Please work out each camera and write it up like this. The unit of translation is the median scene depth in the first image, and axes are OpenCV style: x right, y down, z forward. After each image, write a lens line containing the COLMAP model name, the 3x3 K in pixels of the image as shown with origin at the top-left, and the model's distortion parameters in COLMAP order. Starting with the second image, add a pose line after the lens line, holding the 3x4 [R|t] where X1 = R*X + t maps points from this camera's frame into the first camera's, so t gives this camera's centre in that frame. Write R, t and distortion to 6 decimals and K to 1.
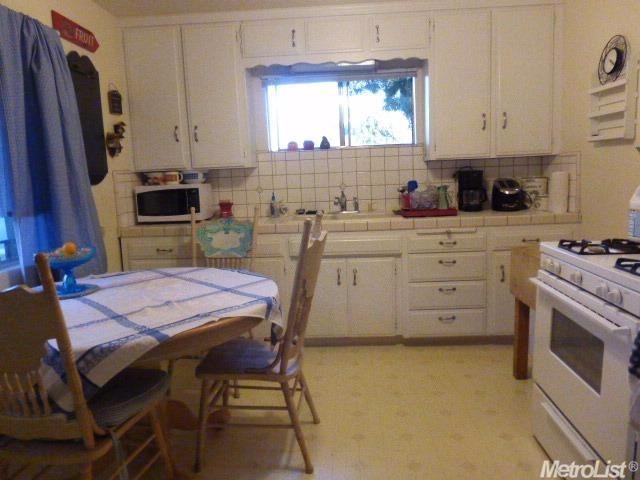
lens RADIAL K [[471.9, 0, 322.3], [0, 471.9, 242.1], [0, 0, 1]] dist [-0.059171, 0.063633]
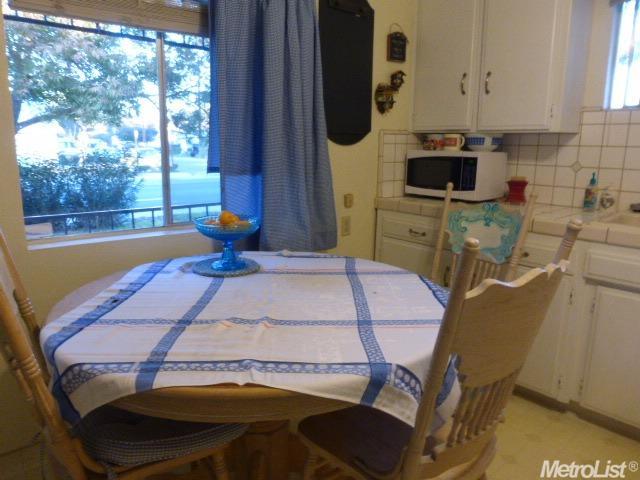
lens RADIAL K [[471.9, 0, 322.3], [0, 471.9, 242.1], [0, 0, 1]] dist [-0.059171, 0.063633]
pose [[0.699703, 0.190770, -0.688492, 0.101371], [-0.140456, 0.981615, 0.129247, -0.045854], [0.700491, 0.006269, 0.713634, 0.306337]]
